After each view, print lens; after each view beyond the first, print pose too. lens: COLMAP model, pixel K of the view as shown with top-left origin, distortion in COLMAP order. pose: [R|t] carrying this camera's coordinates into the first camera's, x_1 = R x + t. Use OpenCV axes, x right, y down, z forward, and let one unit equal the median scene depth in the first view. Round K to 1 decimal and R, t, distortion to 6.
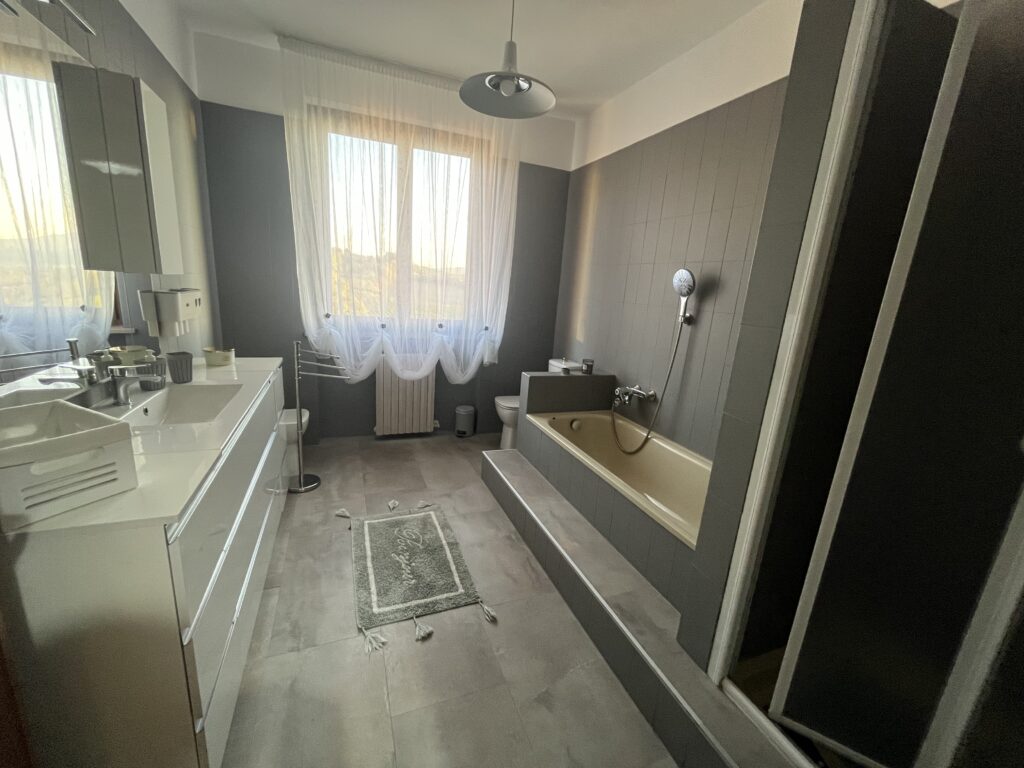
lens RADIAL K [[414.9, 0, 512.0], [0, 414.9, 384.0], [0, 0, 1]] dist [-0.000344, -0.000015]
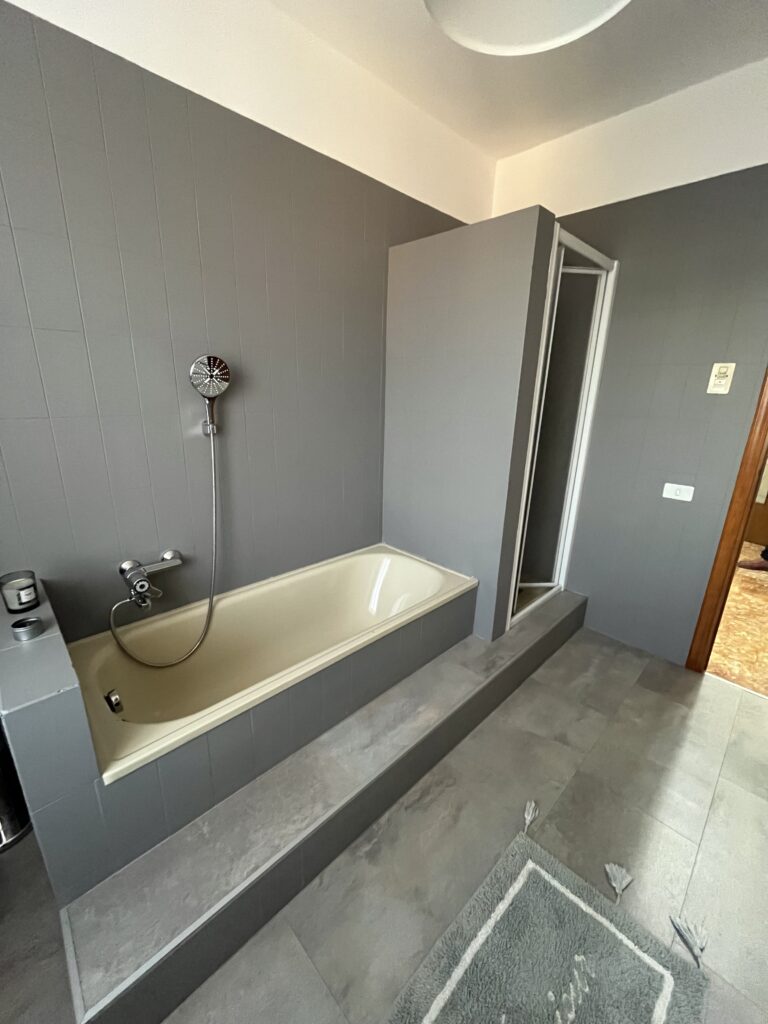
lens RADIAL K [[414.9, 0, 384.0], [0, 414.9, 512.0], [0, 0, 1]] dist [-0.000344, -0.000015]
pose [[-0.382743, -0.335582, 0.860751, -0.391707], [0.161135, 0.893166, 0.419870, -0.324327], [-0.909694, 0.299400, -0.287779, 1.144196]]
